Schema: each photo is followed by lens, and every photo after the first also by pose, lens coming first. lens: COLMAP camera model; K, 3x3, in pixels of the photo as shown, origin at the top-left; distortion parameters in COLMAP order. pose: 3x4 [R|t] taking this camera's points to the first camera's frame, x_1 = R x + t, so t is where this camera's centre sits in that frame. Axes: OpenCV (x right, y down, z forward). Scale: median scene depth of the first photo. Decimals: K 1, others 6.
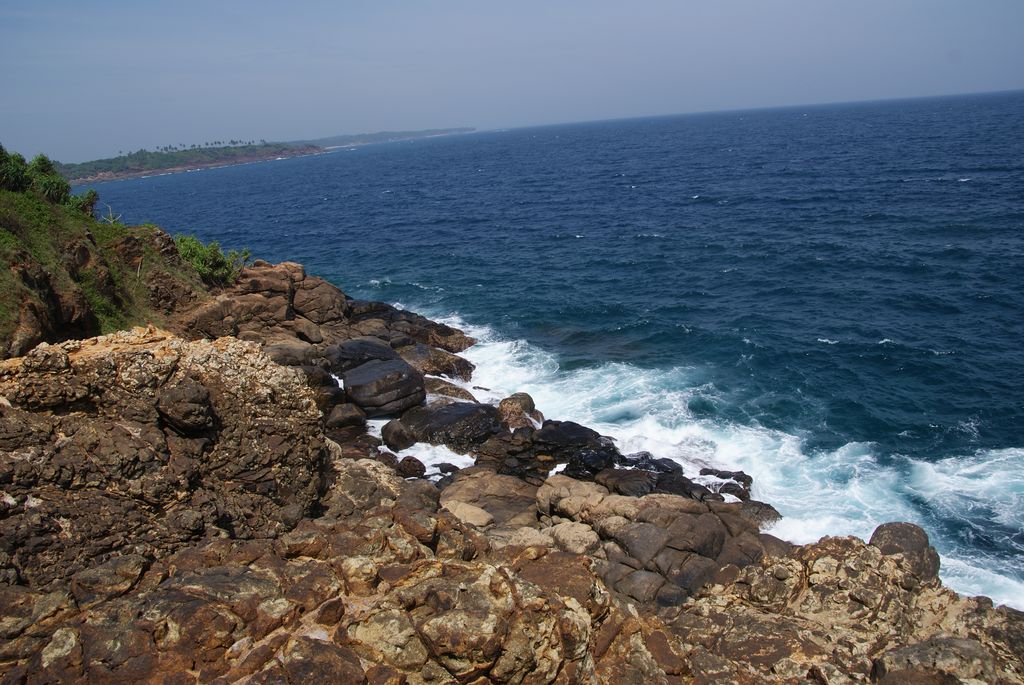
lens RADIAL K [[819.7, 0, 511.9], [0, 819.7, 344.2], [0, 0, 1]] dist [-0.078850, 0.011720]
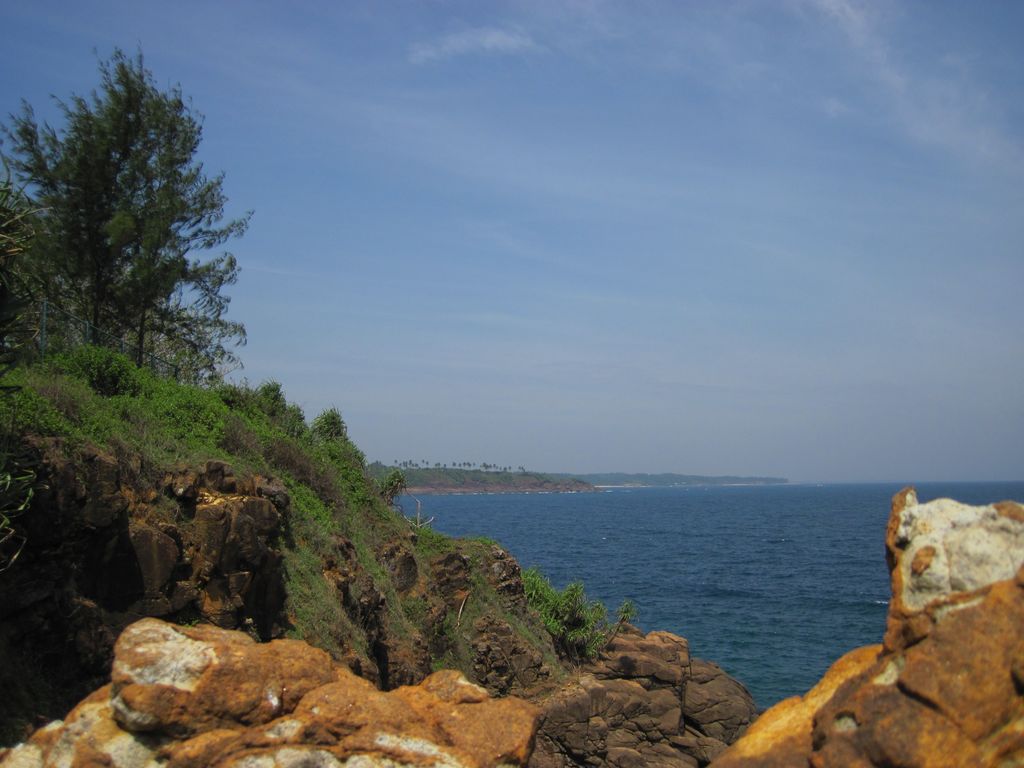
lens RADIAL K [[1030.4, 0, 512.0], [0, 1030.4, 382.2], [0, 0, 1]] dist [-0.200013, 0.000000]
pose [[0.957208, 0.072186, -0.280253, -0.213178], [-0.164099, 0.933046, -0.320152, -0.016934], [0.238378, 0.352442, 0.904964, 0.265818]]
